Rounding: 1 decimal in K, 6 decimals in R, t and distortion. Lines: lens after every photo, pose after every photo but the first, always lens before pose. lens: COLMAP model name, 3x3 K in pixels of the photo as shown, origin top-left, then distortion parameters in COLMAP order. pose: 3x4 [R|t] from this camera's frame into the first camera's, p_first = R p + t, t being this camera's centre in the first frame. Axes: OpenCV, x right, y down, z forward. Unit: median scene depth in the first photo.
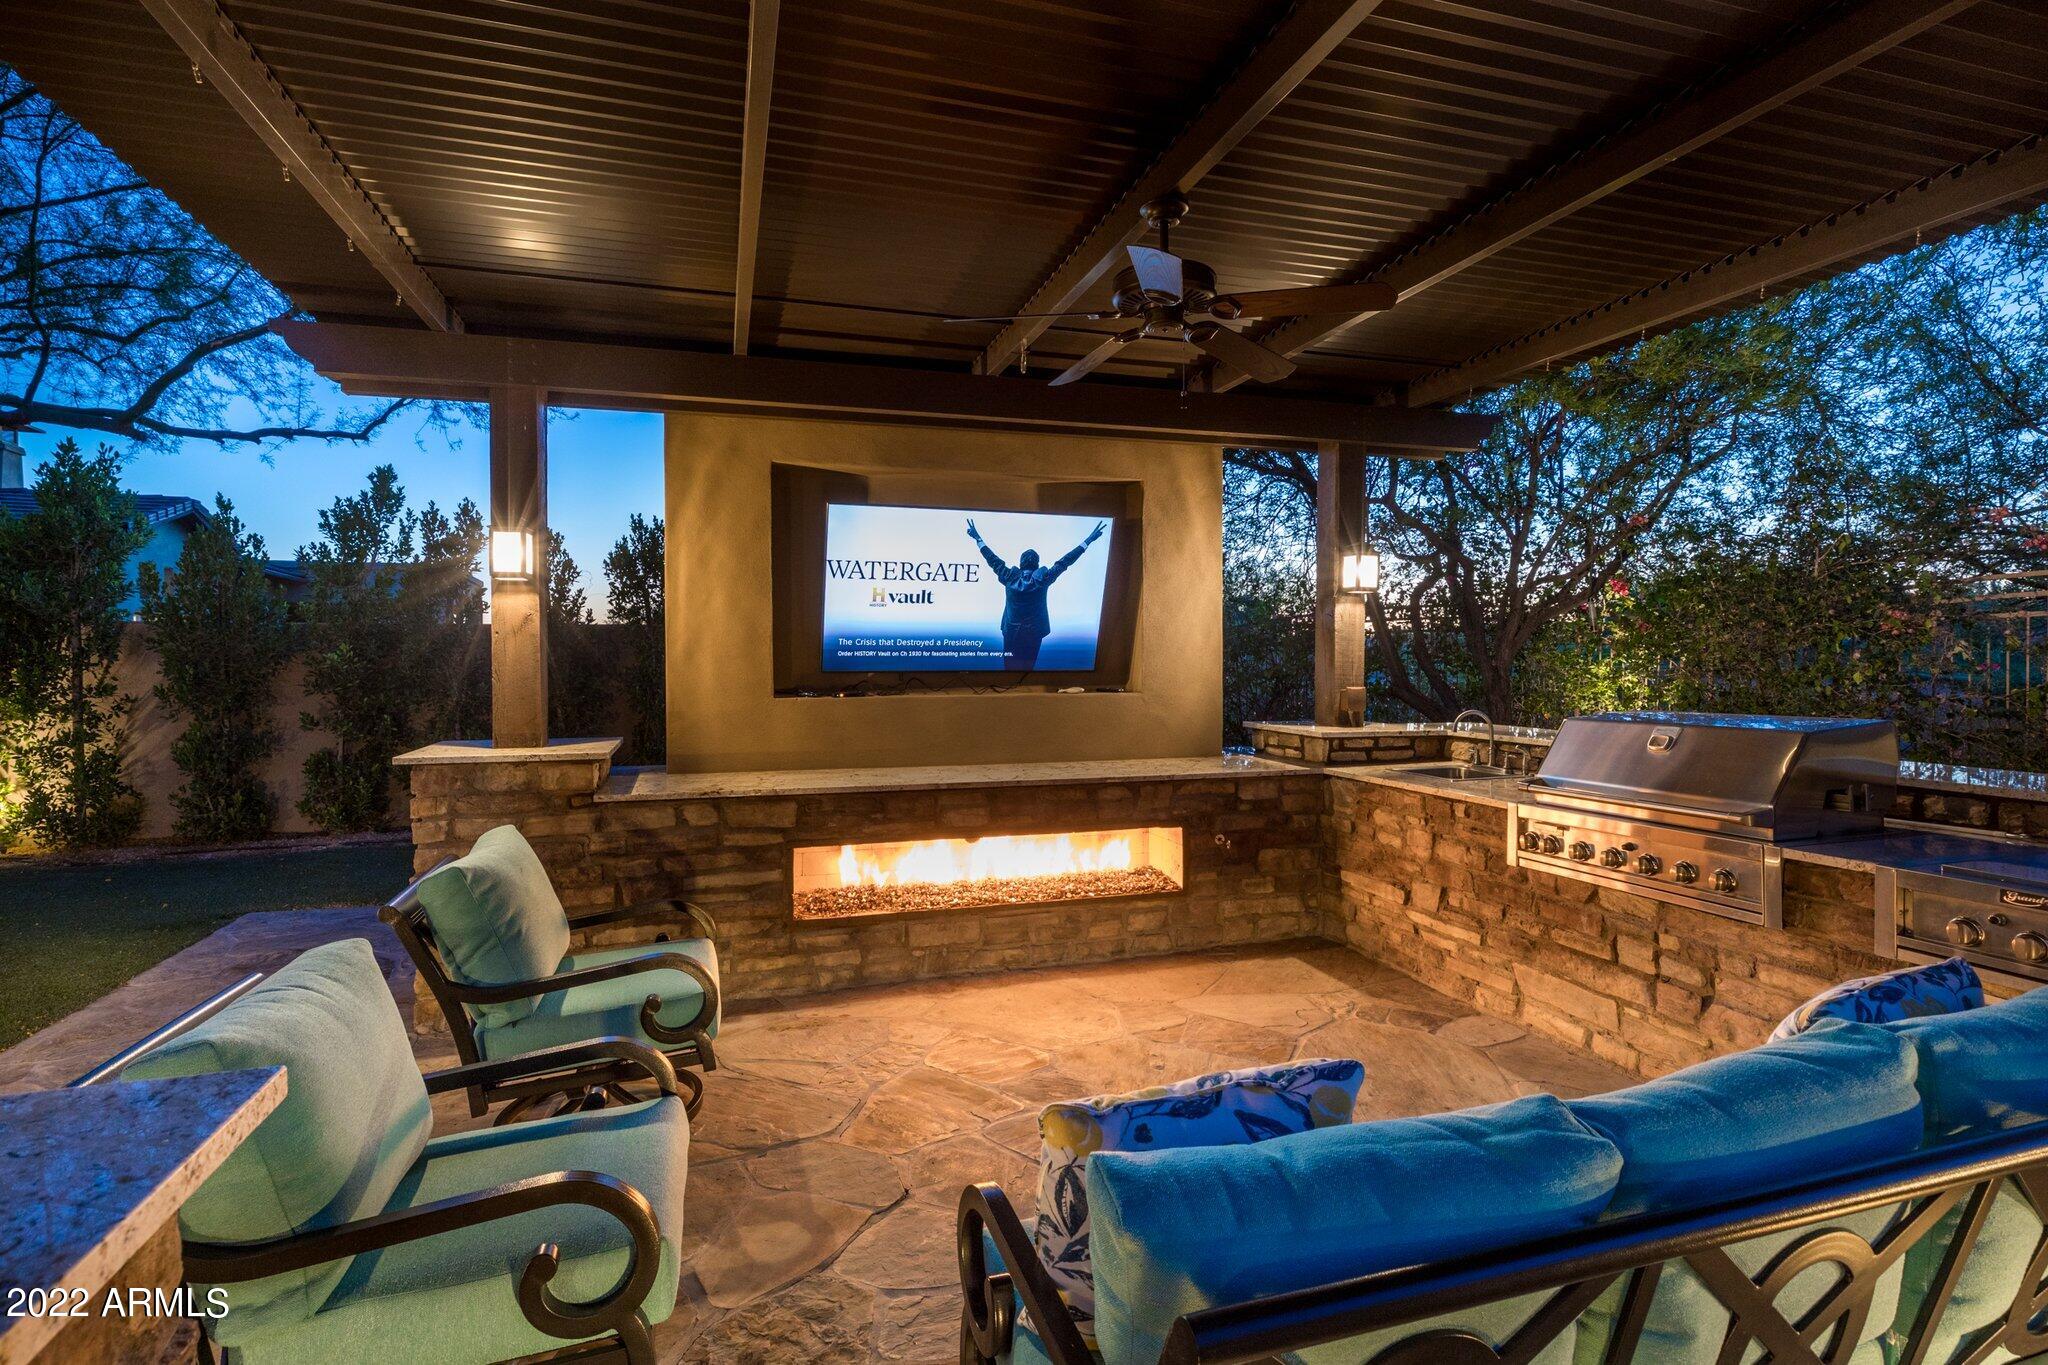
lens RADIAL K [[996.8, 0, 1008.7], [0, 996.8, 669.9], [0, 0, 1]] dist [-0.001036, 0.000224]
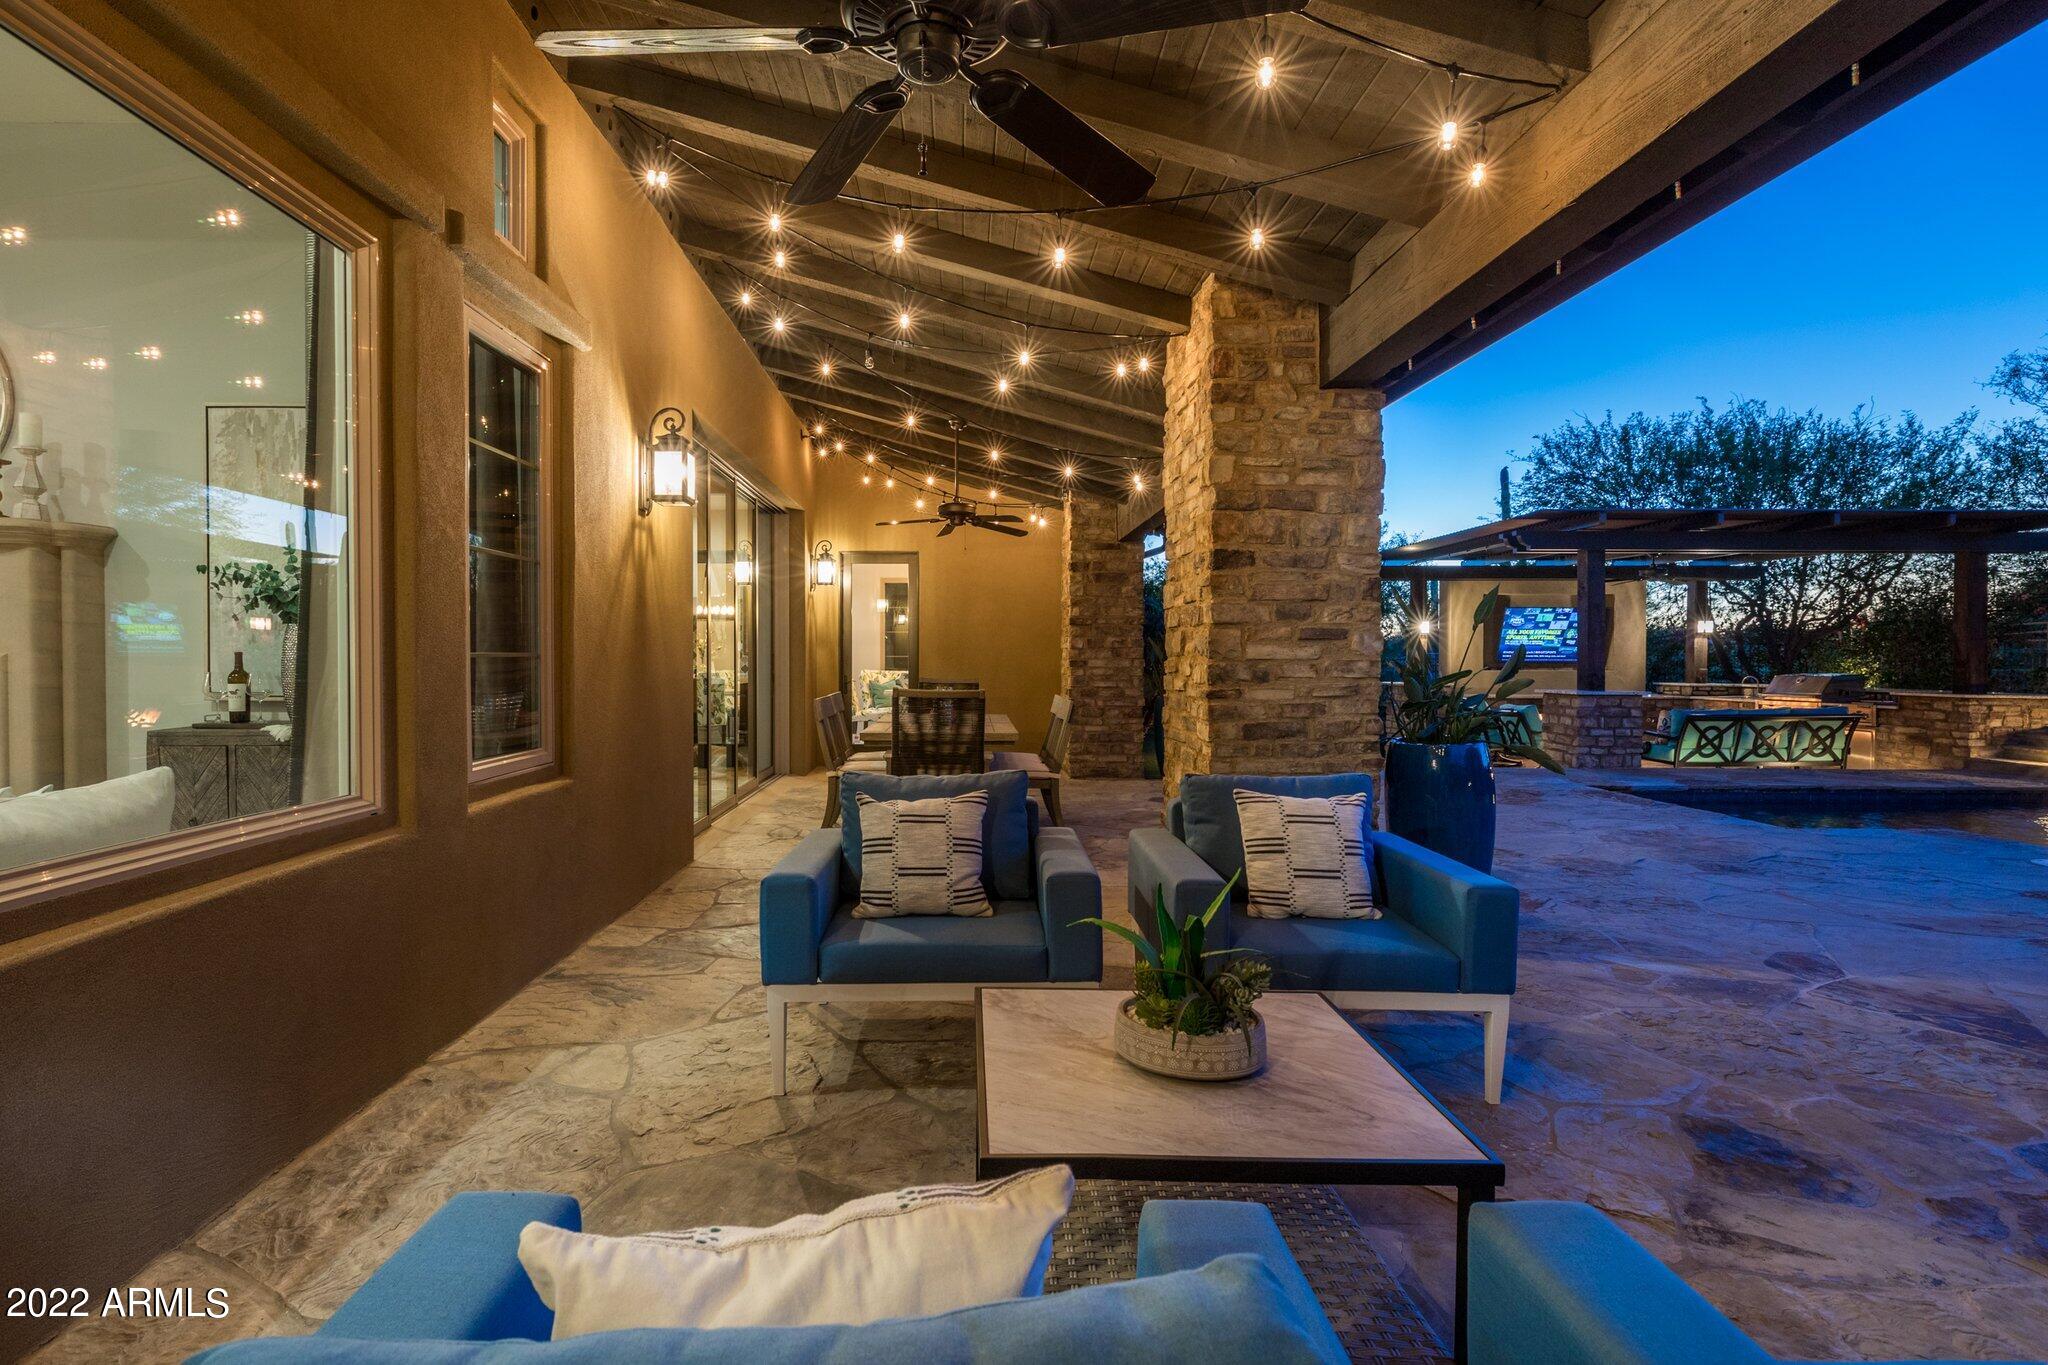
lens RADIAL K [[996.8, 0, 966.4], [0, 996.8, 665.7], [0, 0, 1]] dist [-0.001036, 0.000224]
pose [[0.956059, 0.005240, -0.293128, -0.595895], [-0.007082, 0.999961, -0.005224, 0.029103], [0.293090, 0.007070, 0.956059, -1.677707]]
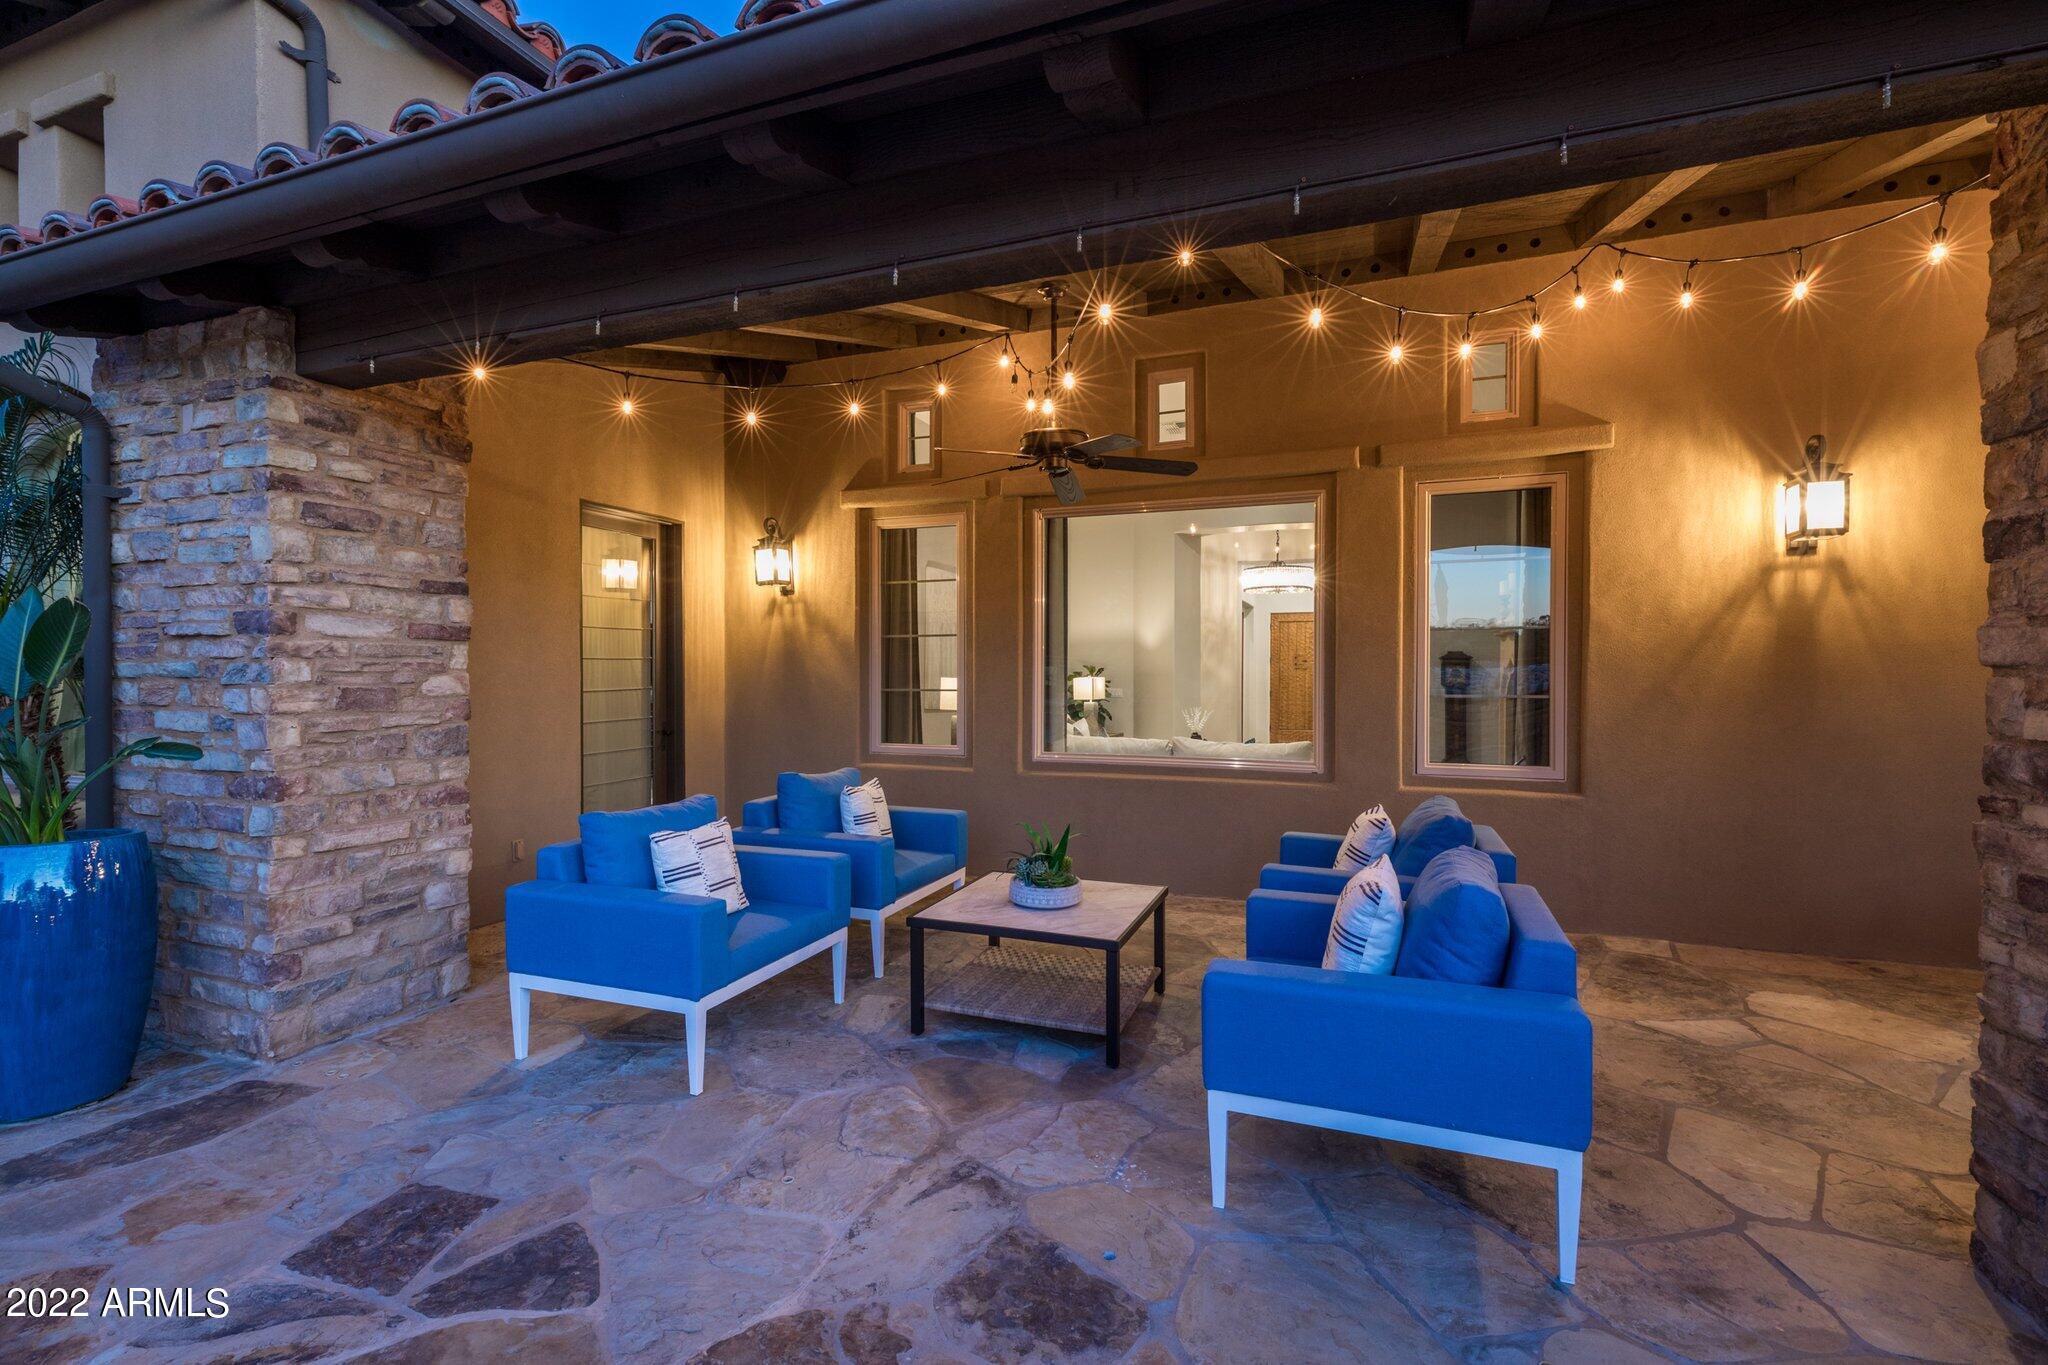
lens RADIAL K [[917.3, 0, 1010.9], [0, 917.3, 679.3], [0, 0, 1]] dist [0.007672, -0.000812]
pose [[-0.614542, 0.009352, -0.788828, -0.223604], [-0.011892, 0.999706, 0.021116, 0.002006], [0.788794, 0.022358, -0.614251, -1.128267]]
